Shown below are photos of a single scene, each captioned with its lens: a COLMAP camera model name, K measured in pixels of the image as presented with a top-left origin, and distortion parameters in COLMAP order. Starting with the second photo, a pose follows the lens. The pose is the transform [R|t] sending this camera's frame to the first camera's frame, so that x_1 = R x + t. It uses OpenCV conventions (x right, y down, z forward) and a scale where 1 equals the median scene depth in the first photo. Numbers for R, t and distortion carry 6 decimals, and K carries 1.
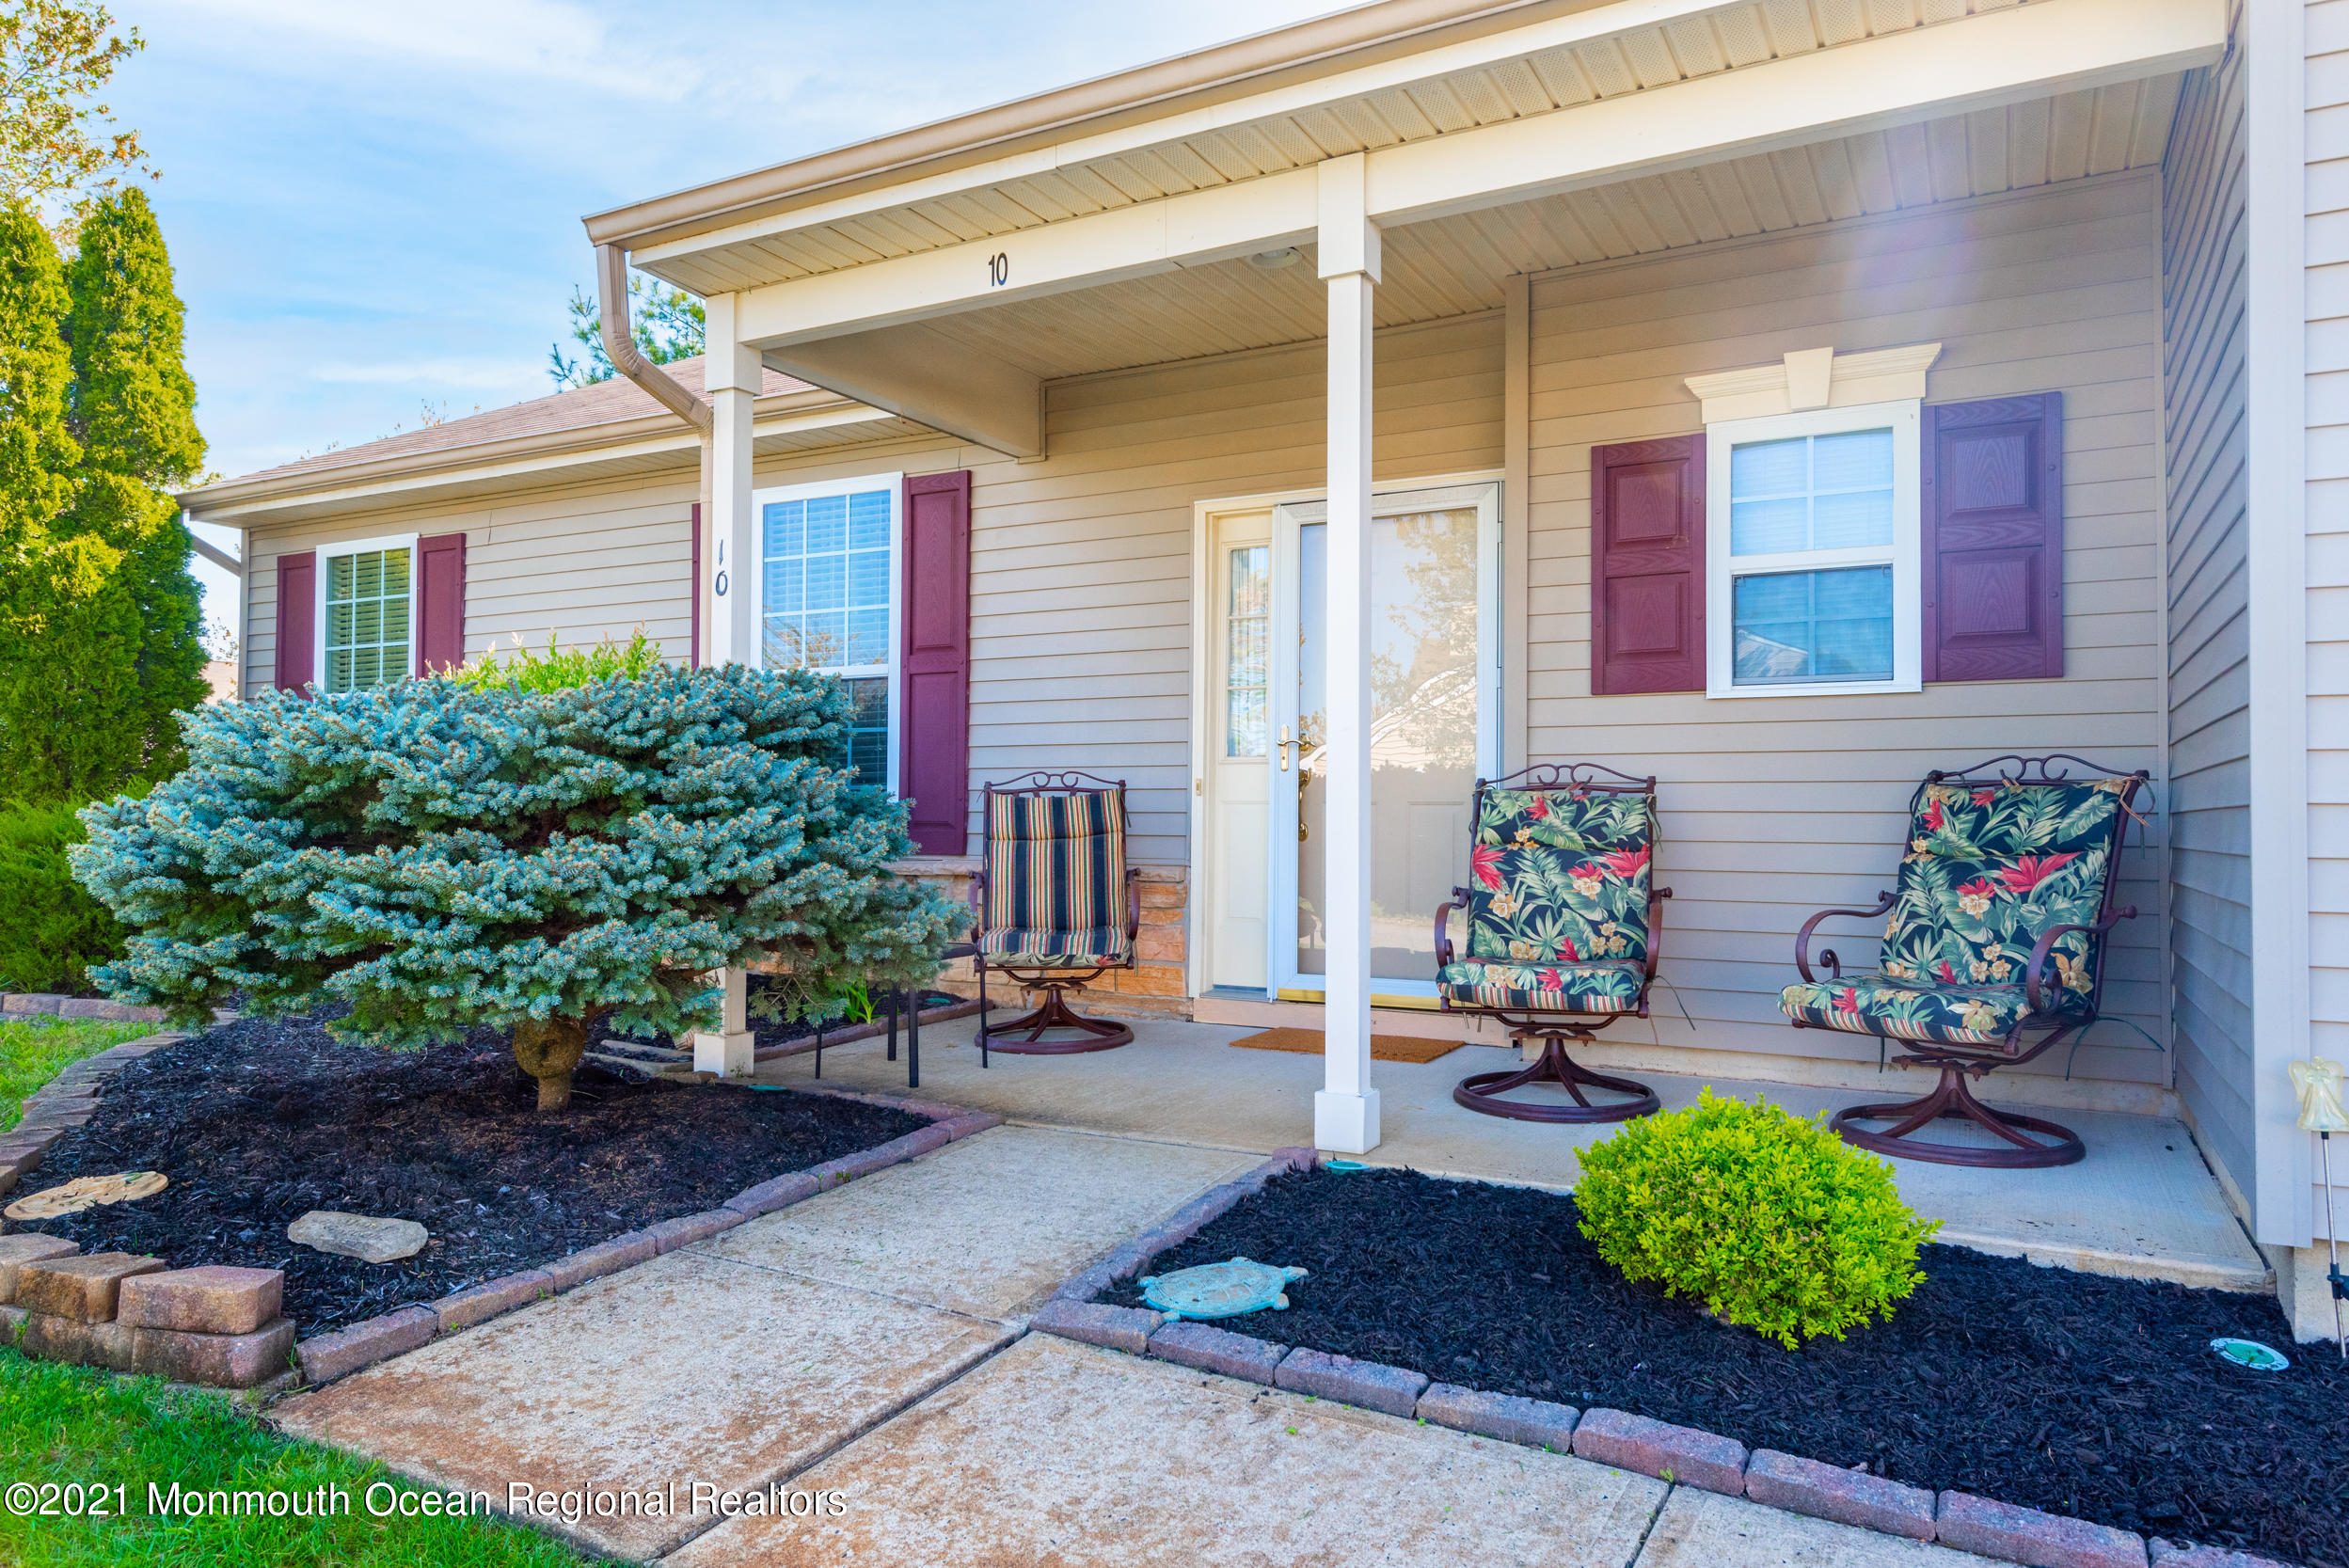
lens RADIAL K [[1467.8, 0, 1177.6], [0, 1467.8, 791.1], [0, 0, 1]] dist [0.045037, -0.033365]
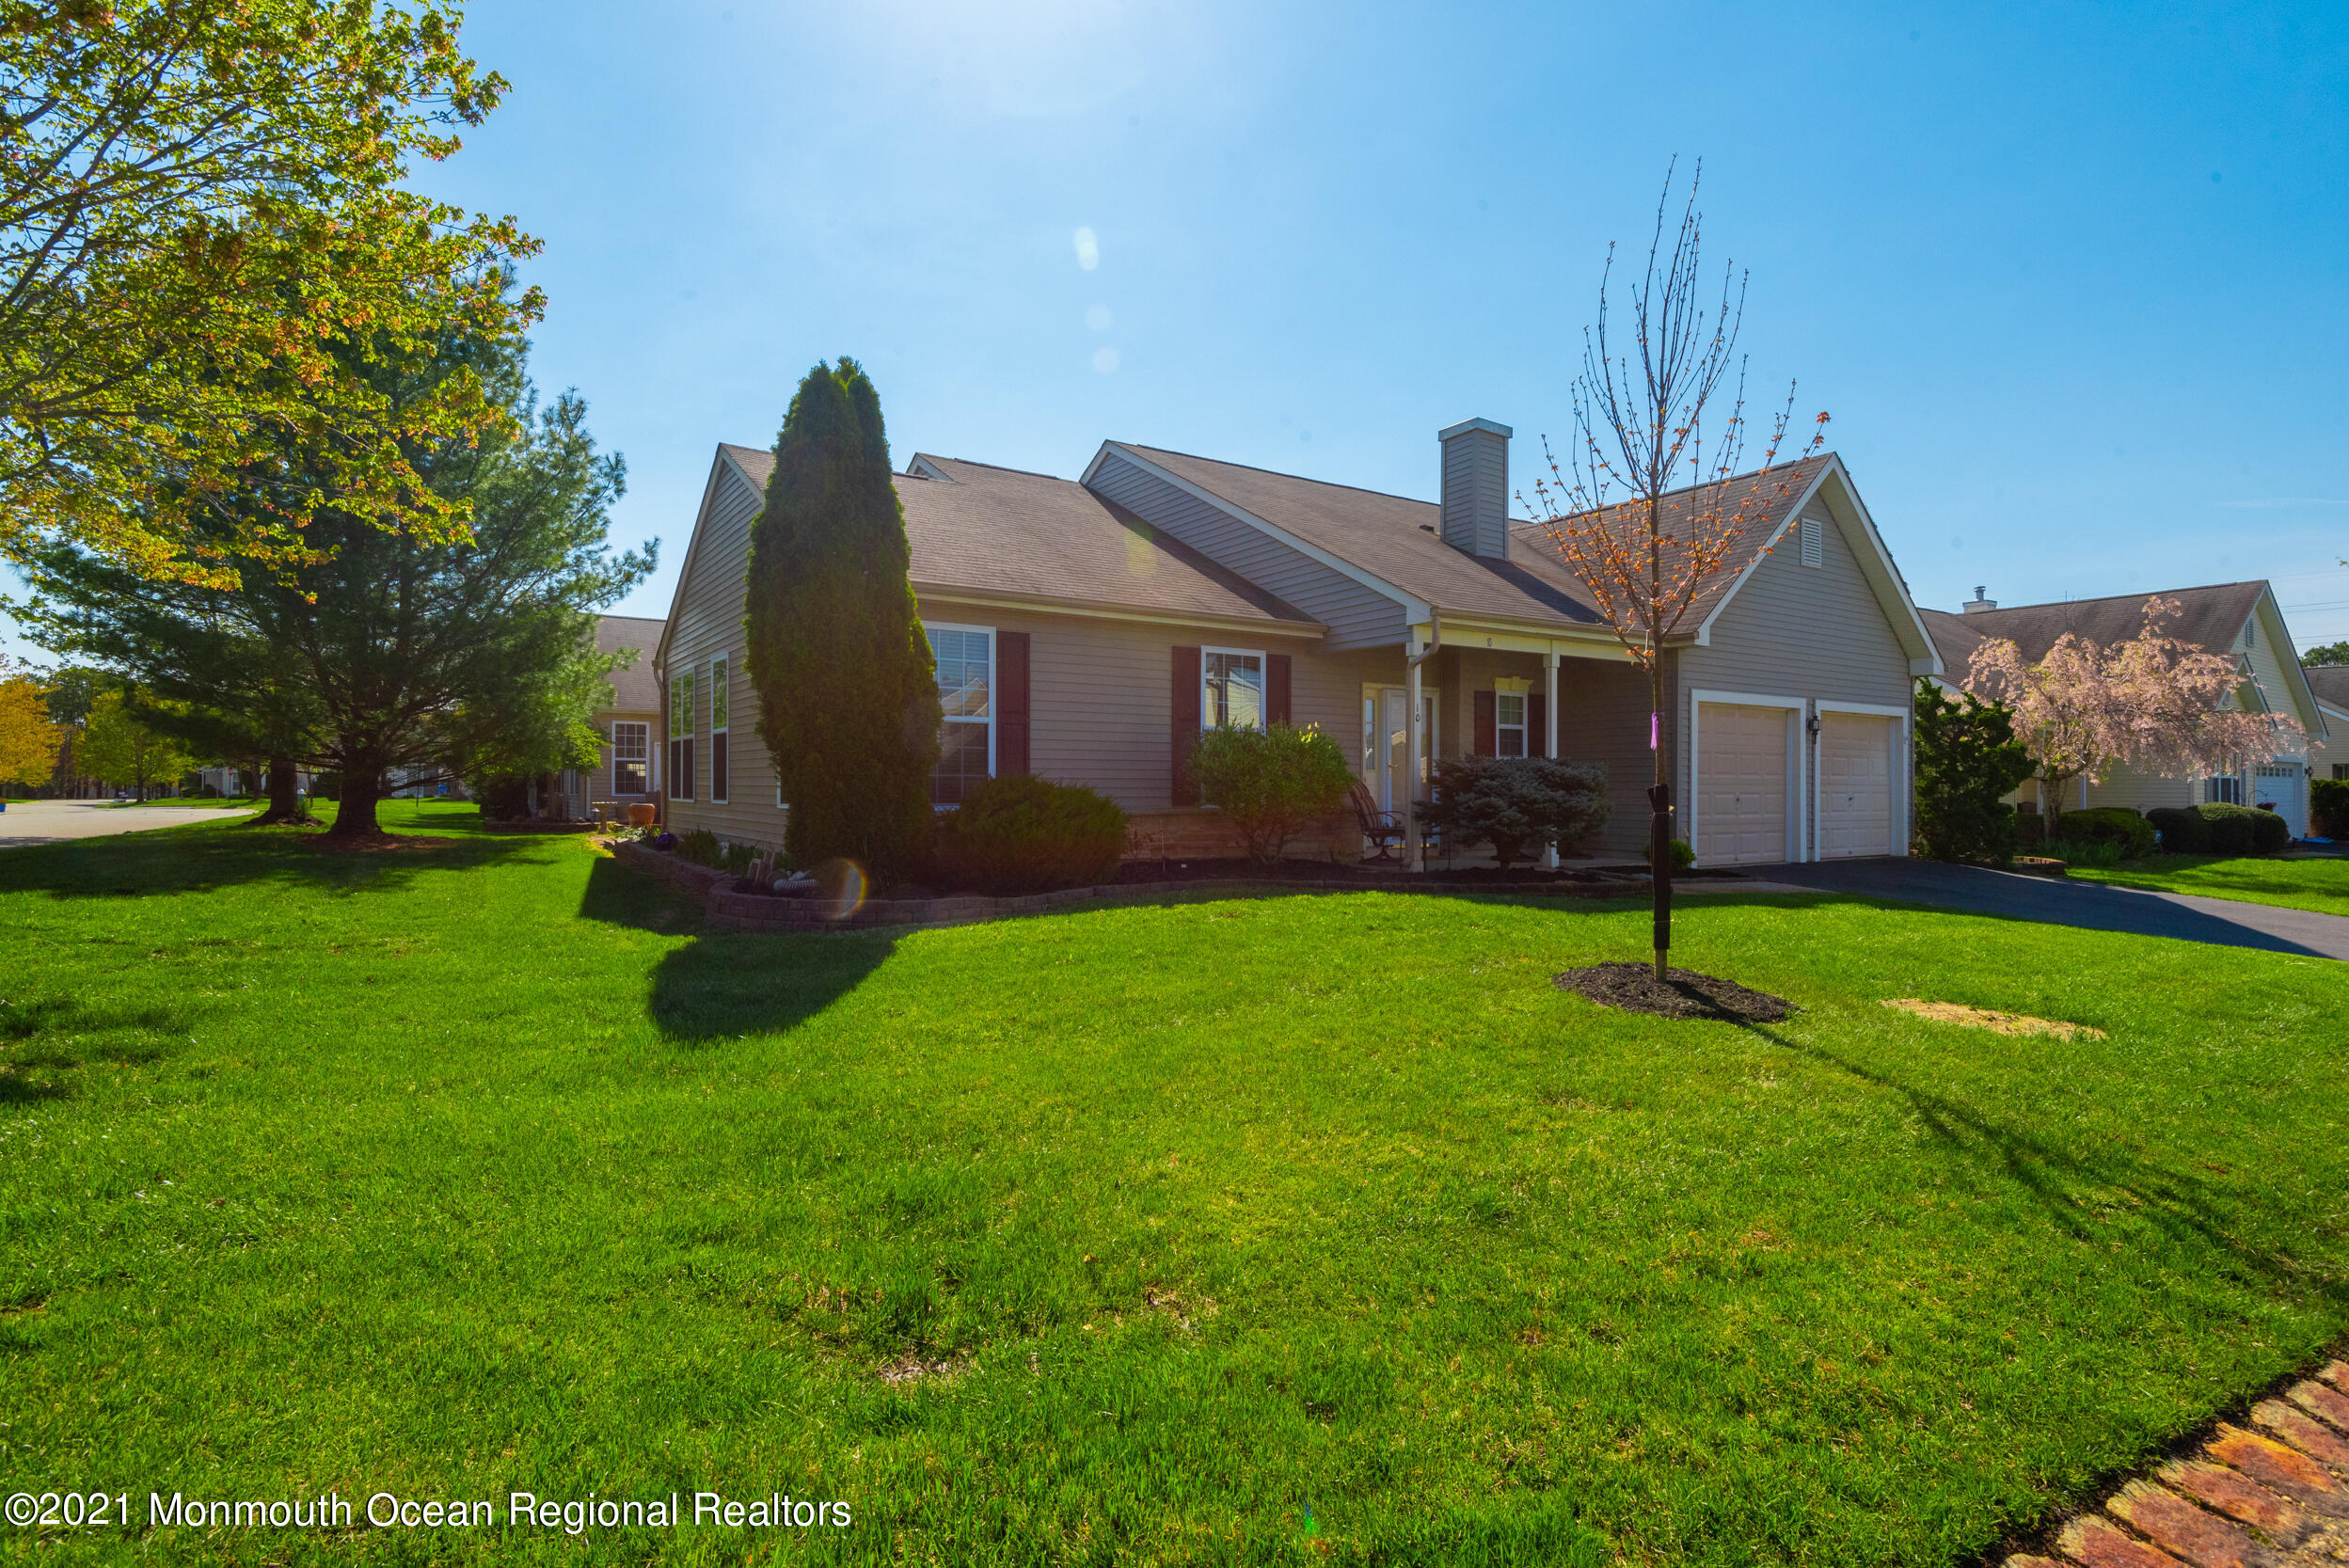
lens RADIAL K [[1237.2, 0, 1176.1], [0, 1237.2, 787.4], [0, 0, 1]] dist [-0.001937, -0.000258]
pose [[0.471513, -0.004717, 0.881846, -1.808302], [-0.022732, 0.999588, 0.017502, -0.016546], [-0.881566, -0.028298, 0.471212, 0.122961]]
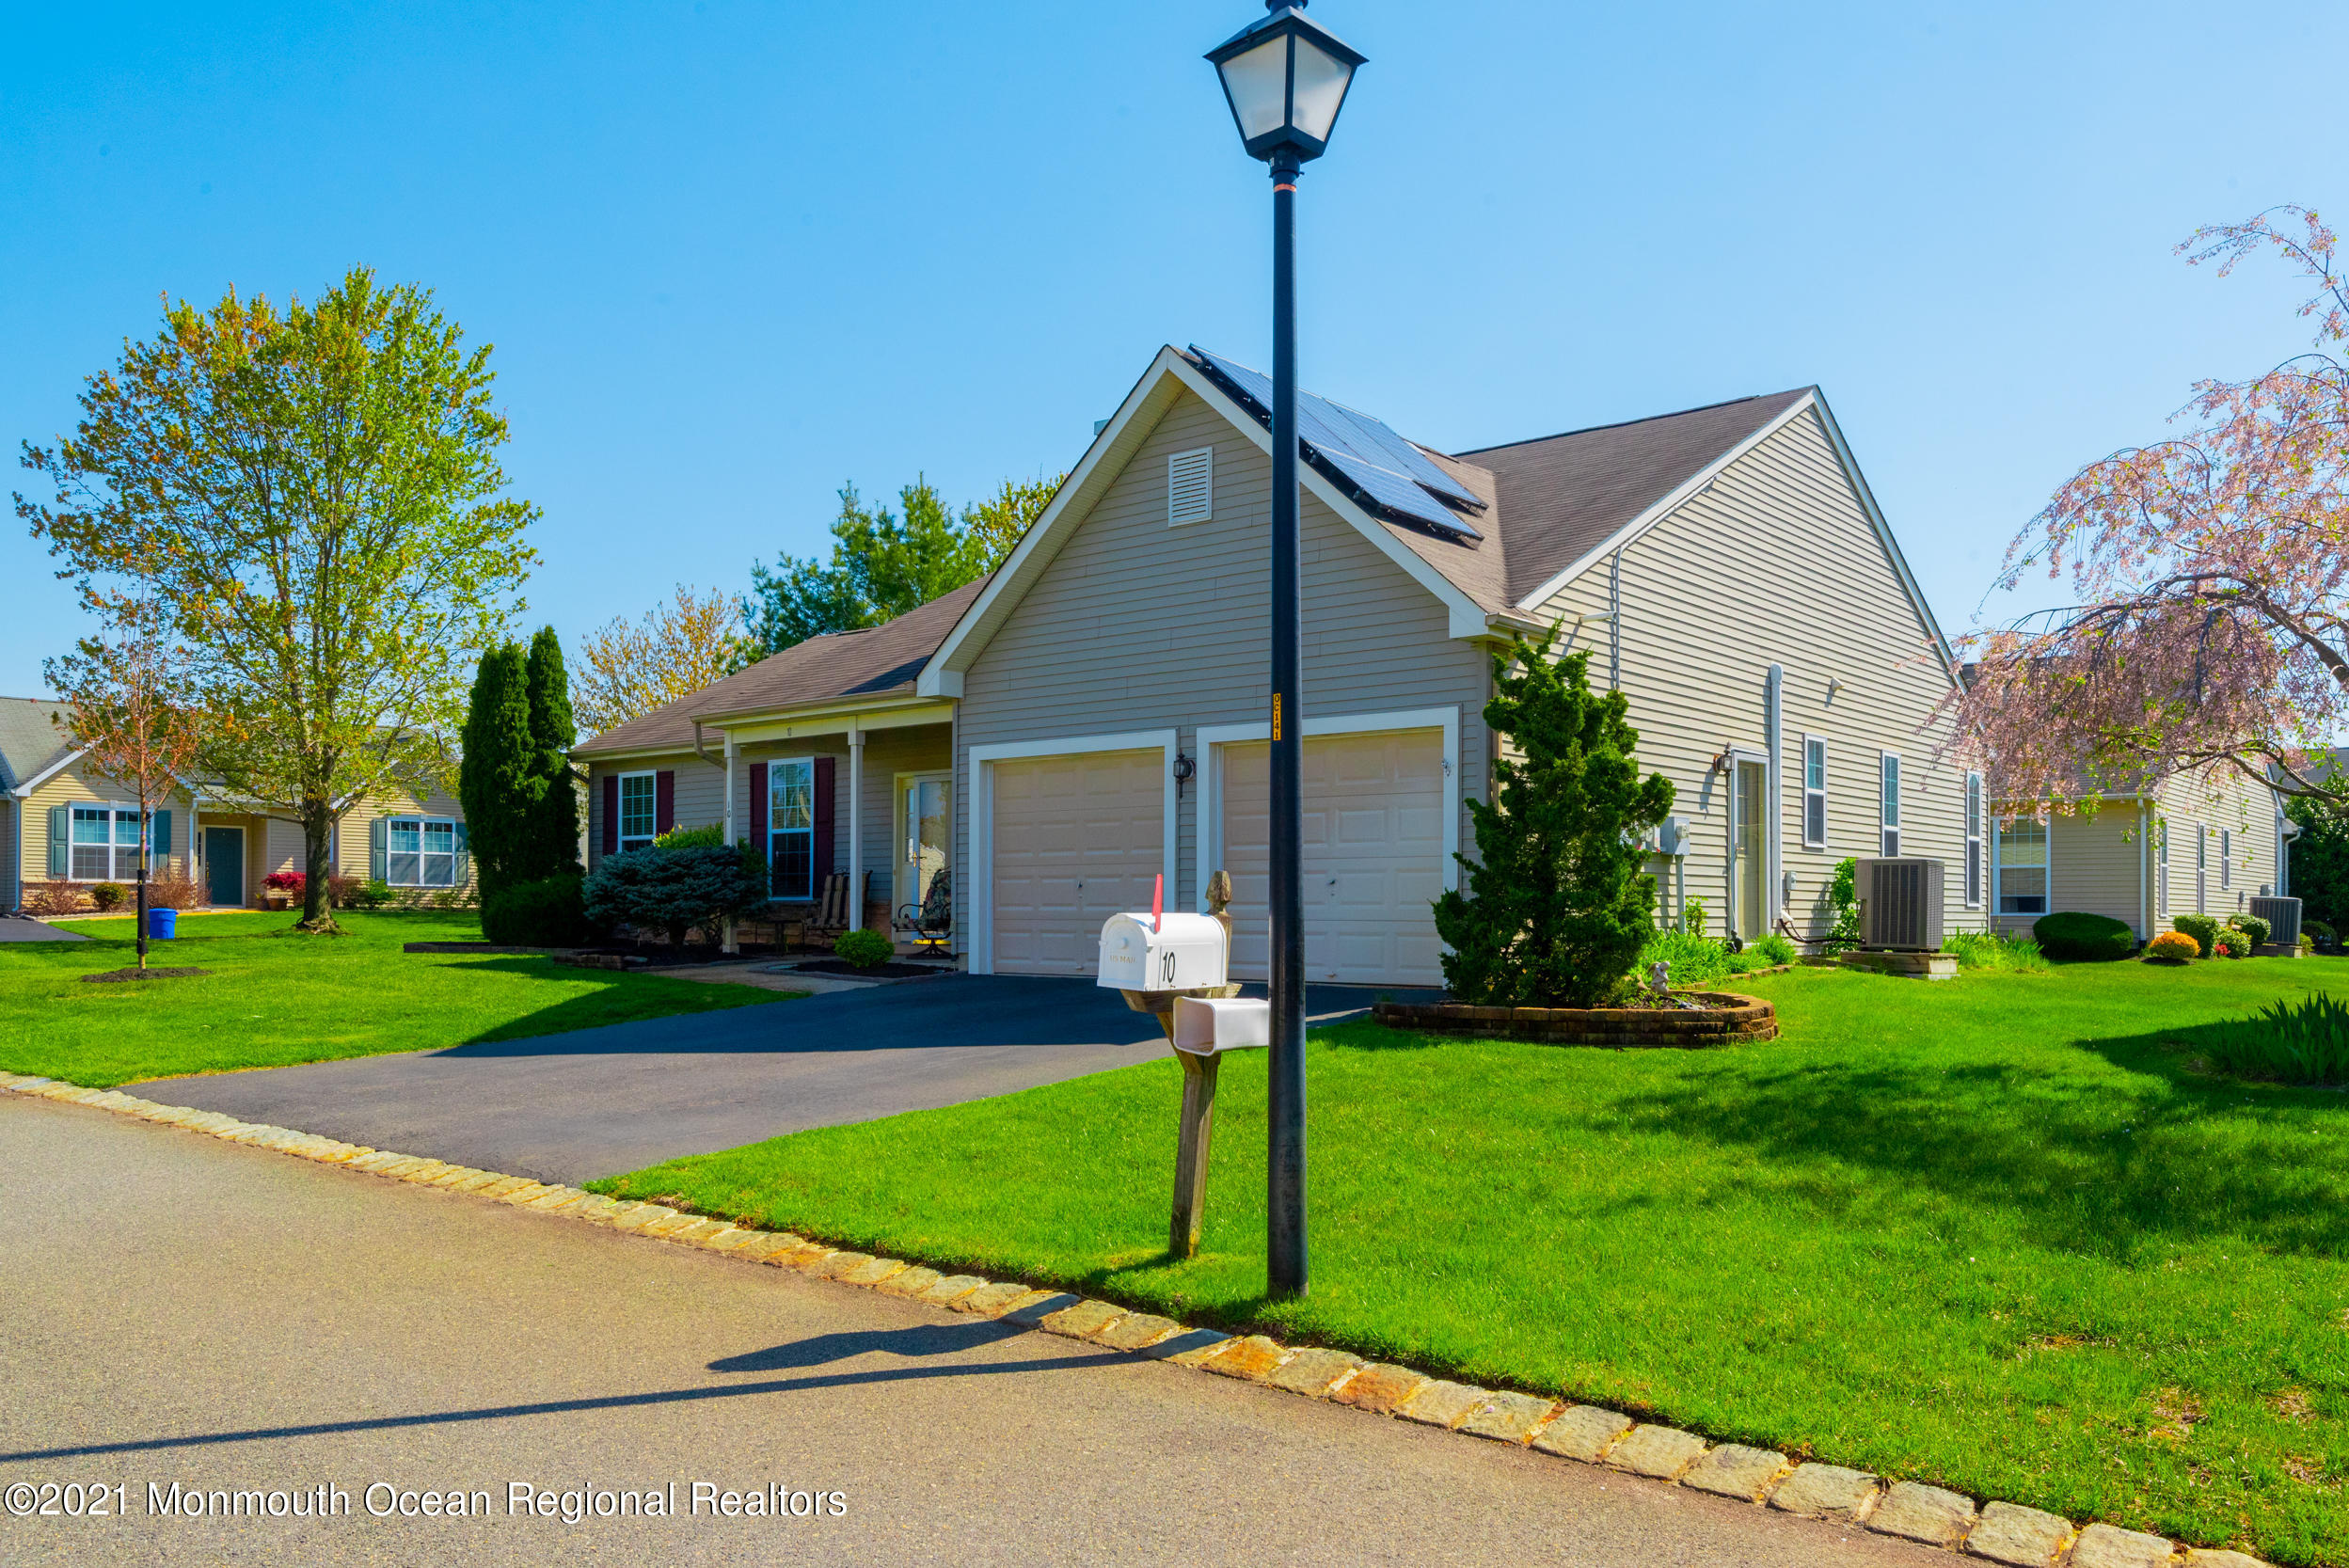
lens RADIAL K [[1749.8, 0, 1172.2], [0, 1749.8, 918.0], [0, 0, 1]] dist [0.000290, 0.000327]
pose [[0.978512, 0.000755, -0.206188, 0.960944], [0.003482, 0.999790, 0.020185, 0.014502], [0.206160, -0.020469, 0.978304, -1.735259]]
